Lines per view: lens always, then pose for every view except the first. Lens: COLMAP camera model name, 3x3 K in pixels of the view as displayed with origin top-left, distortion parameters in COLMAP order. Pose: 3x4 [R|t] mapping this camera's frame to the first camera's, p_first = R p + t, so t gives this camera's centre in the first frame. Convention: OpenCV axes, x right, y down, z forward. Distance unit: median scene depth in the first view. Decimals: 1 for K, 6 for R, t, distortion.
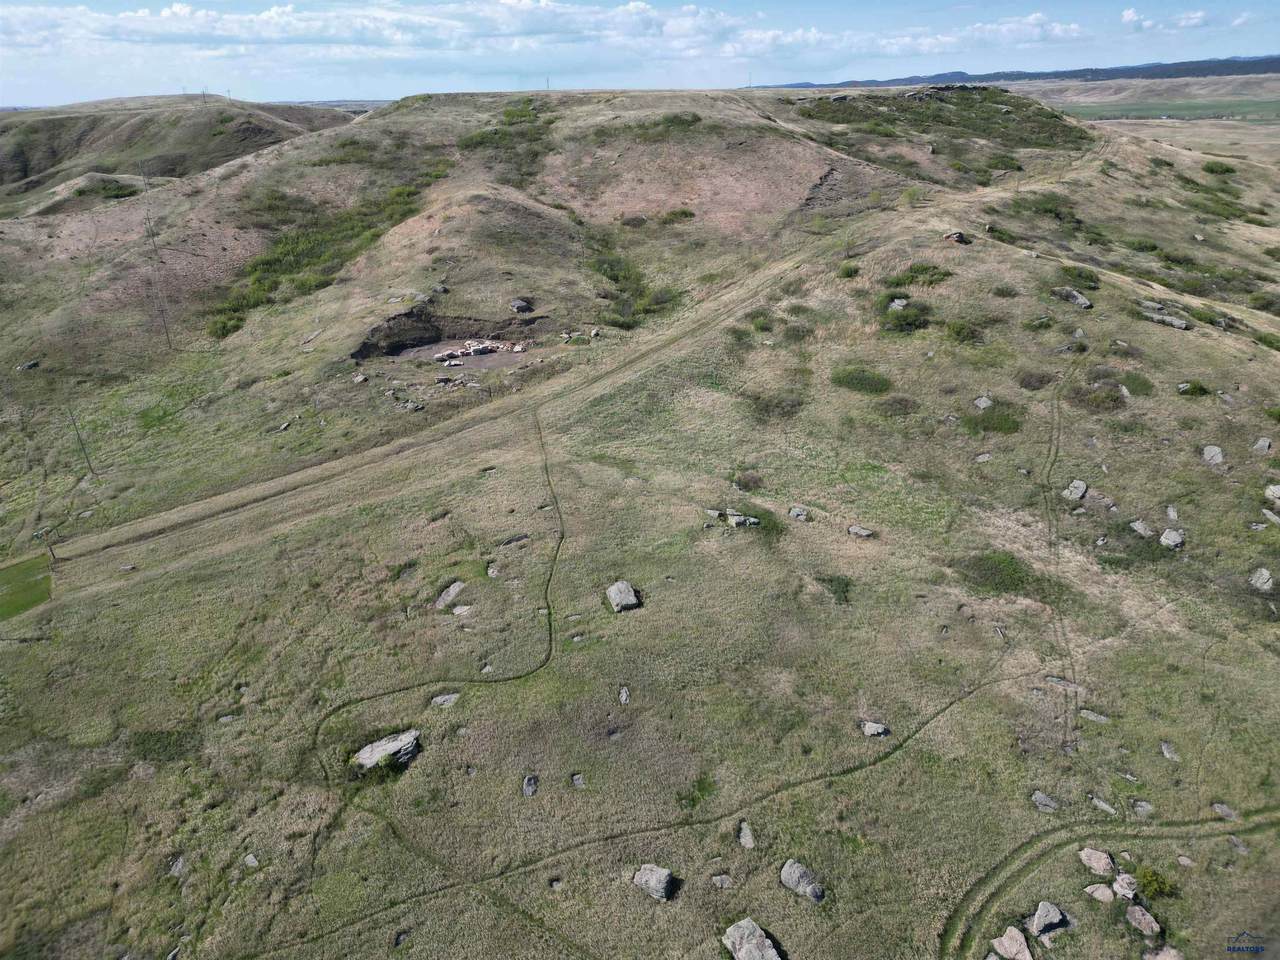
lens RADIAL K [[889.5, 0, 642.7], [0, 889.5, 480.3], [0, 0, 1]] dist [0.075491, -0.073179]
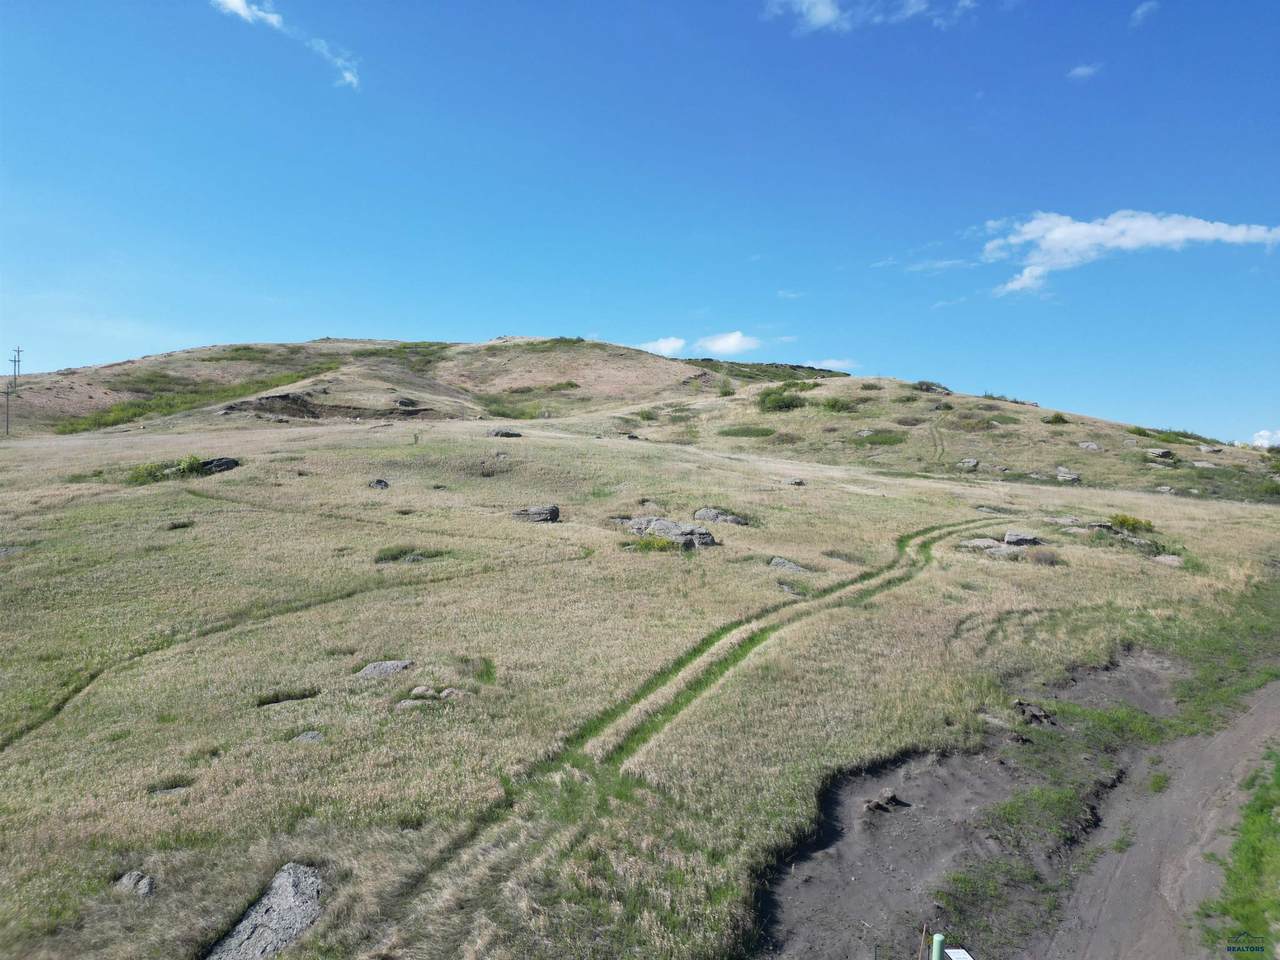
lens RADIAL K [[889.5, 0, 641.7], [0, 889.5, 491.0], [0, 0, 1]] dist [0.075491, -0.073179]
pose [[0.992297, 0.013512, 0.123142, 0.003856], [0.038283, 0.911932, -0.408551, 0.356594], [-0.117818, 0.410118, 0.904390, 0.135333]]
